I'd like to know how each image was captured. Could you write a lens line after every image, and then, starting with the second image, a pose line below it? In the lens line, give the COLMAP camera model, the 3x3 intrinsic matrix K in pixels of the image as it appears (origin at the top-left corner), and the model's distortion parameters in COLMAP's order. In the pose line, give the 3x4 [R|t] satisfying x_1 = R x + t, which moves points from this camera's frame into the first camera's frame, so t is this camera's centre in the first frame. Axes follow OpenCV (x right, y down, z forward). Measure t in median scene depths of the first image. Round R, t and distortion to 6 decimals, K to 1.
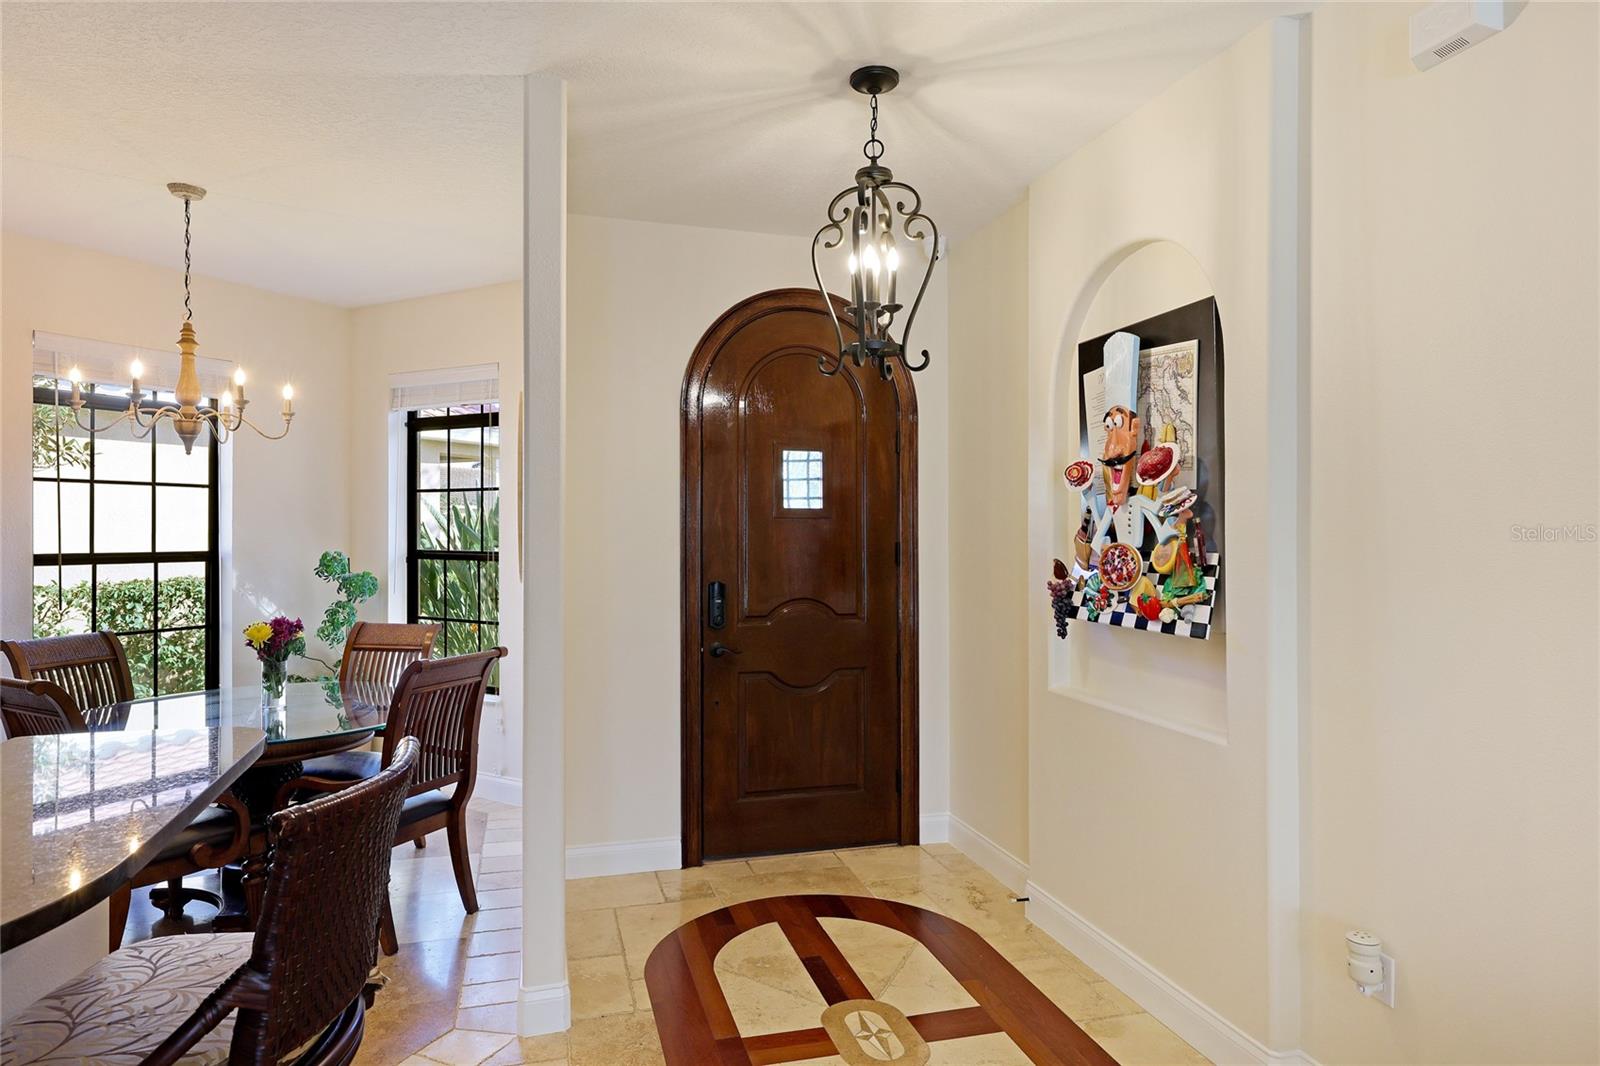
lens RADIAL K [[936.3, 0, 795.6], [0, 936.3, 517.5], [0, 0, 1]] dist [0.001561, -0.001177]
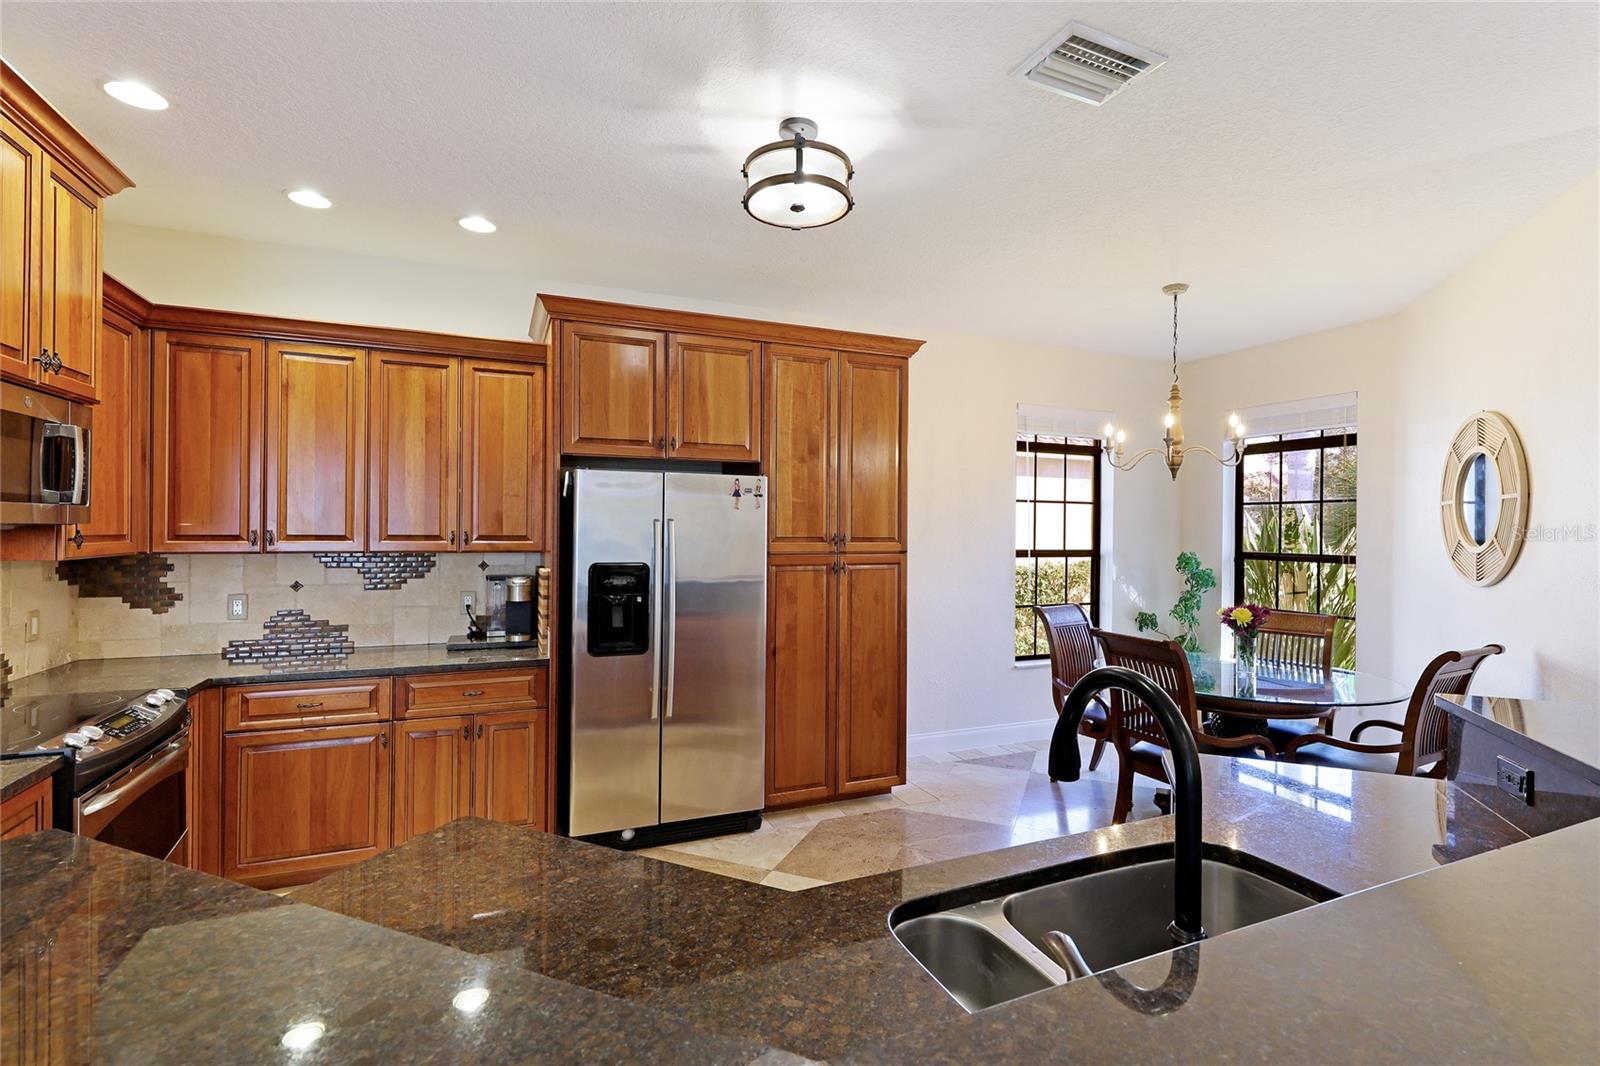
lens RADIAL K [[731.6, 0, 794.3], [0, 731.6, 527.9], [0, 0, 1]] dist [-0.002210, 0.000885]
pose [[0.786811, 0.002552, -0.617188, -0.360386], [0.001522, 0.999980, 0.006075, -0.004391], [0.617192, -0.005719, 0.786792, -0.161380]]
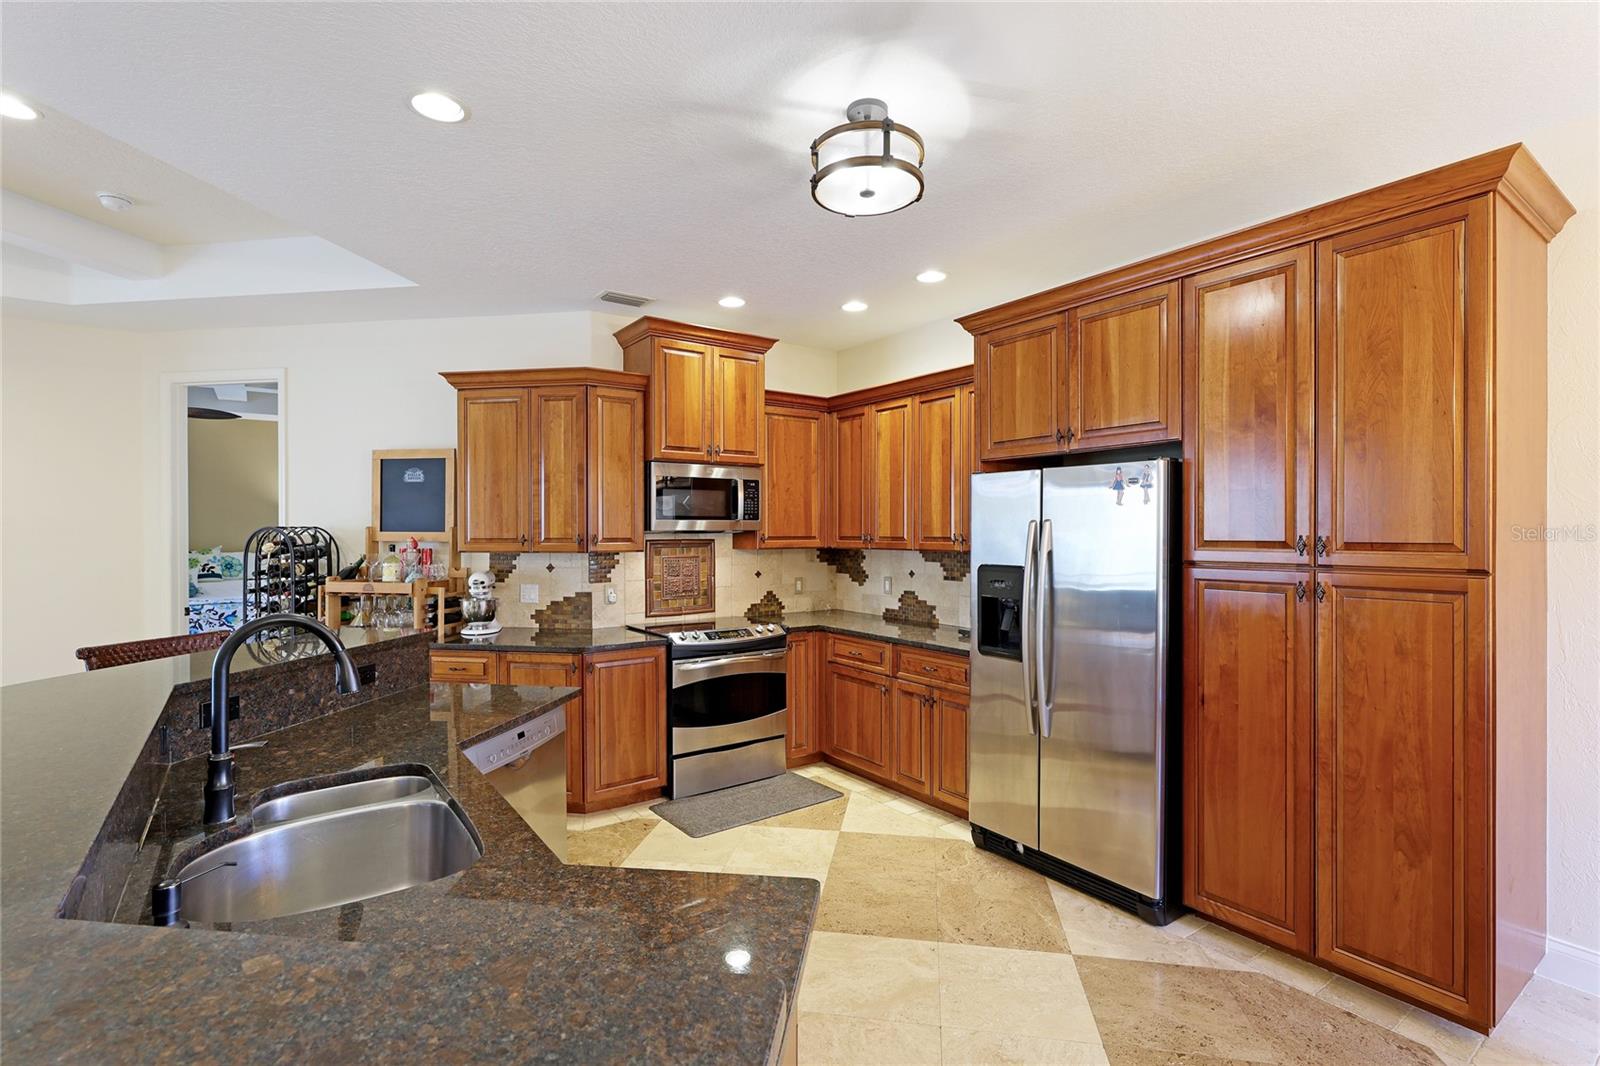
lens RADIAL K [[739.6, 0, 800.0], [0, 739.6, 533.0], [0, 0, 1]] dist [-0.001026, -0.000124]
pose [[-0.429342, 0.000975, -0.903141, -0.197056], [0.009875, 0.999945, -0.003615, 0.003849], [0.903088, -0.010471, -0.429328, 0.463010]]
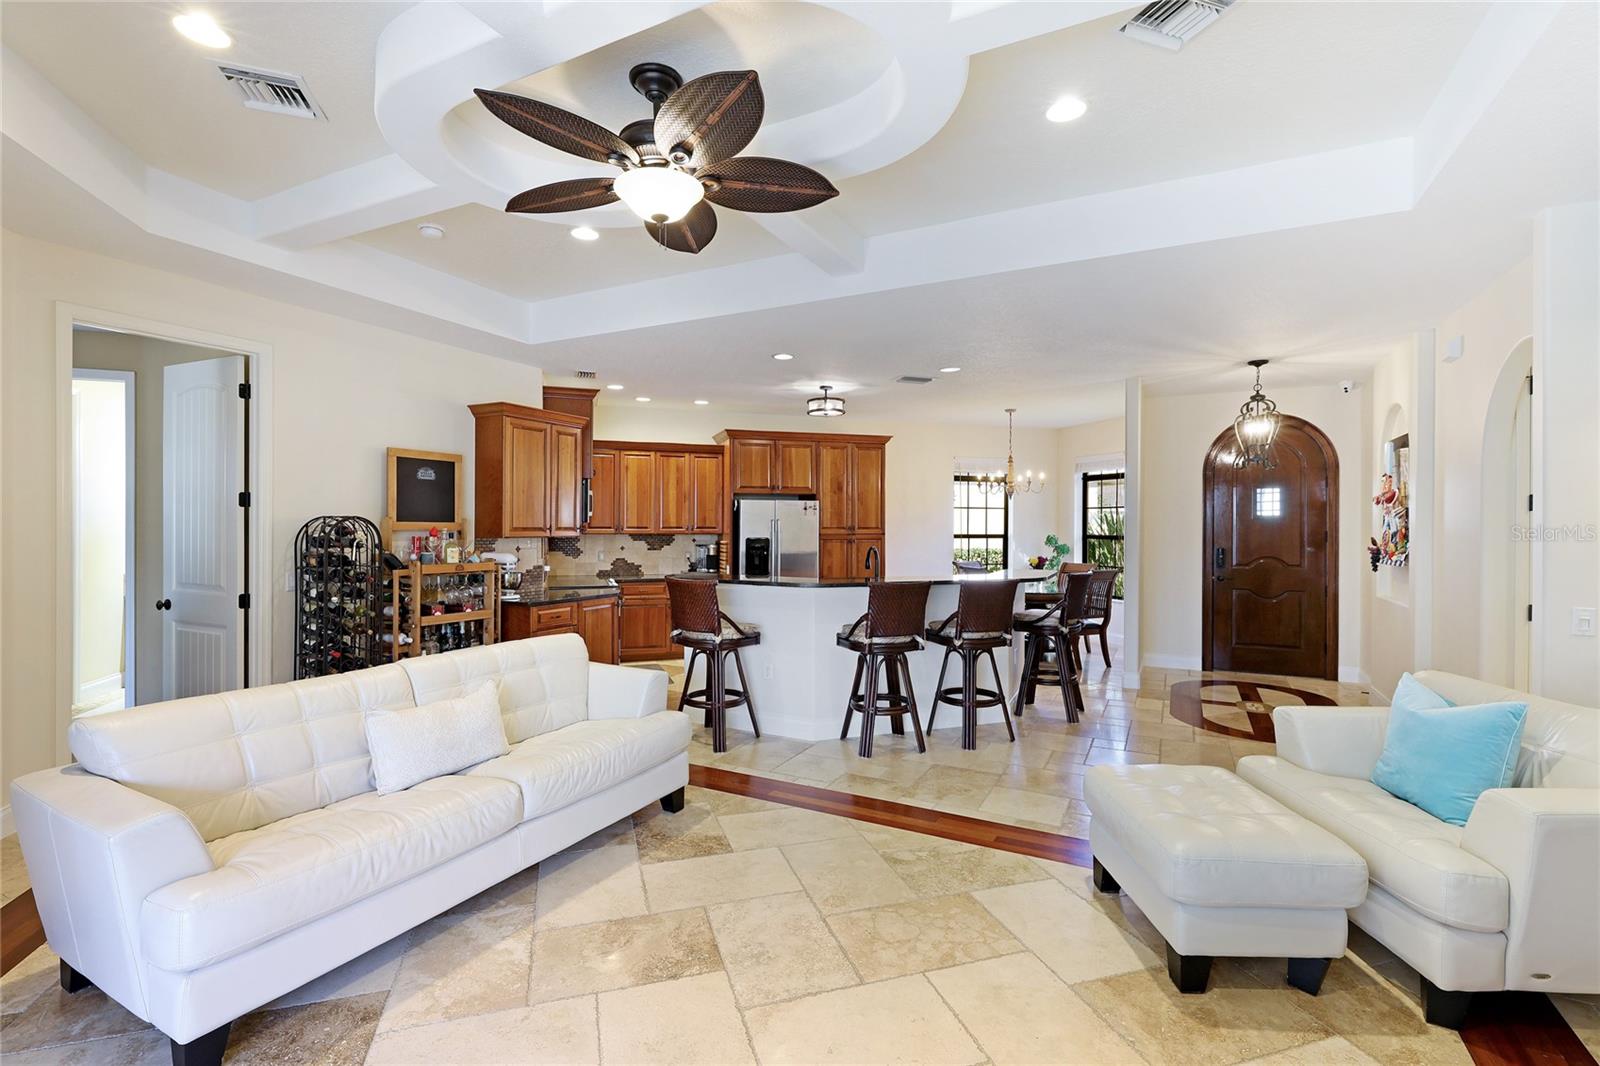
lens RADIAL K [[716.8, 0, 797.3], [0, 716.8, 538.1], [0, 0, 1]] dist [0.002707, 0.000343]
pose [[0.724537, 0.010714, -0.689152, 0.354058], [0.007820, 0.999687, 0.023763, -0.004441], [0.689191, -0.022606, 0.724227, -0.923762]]
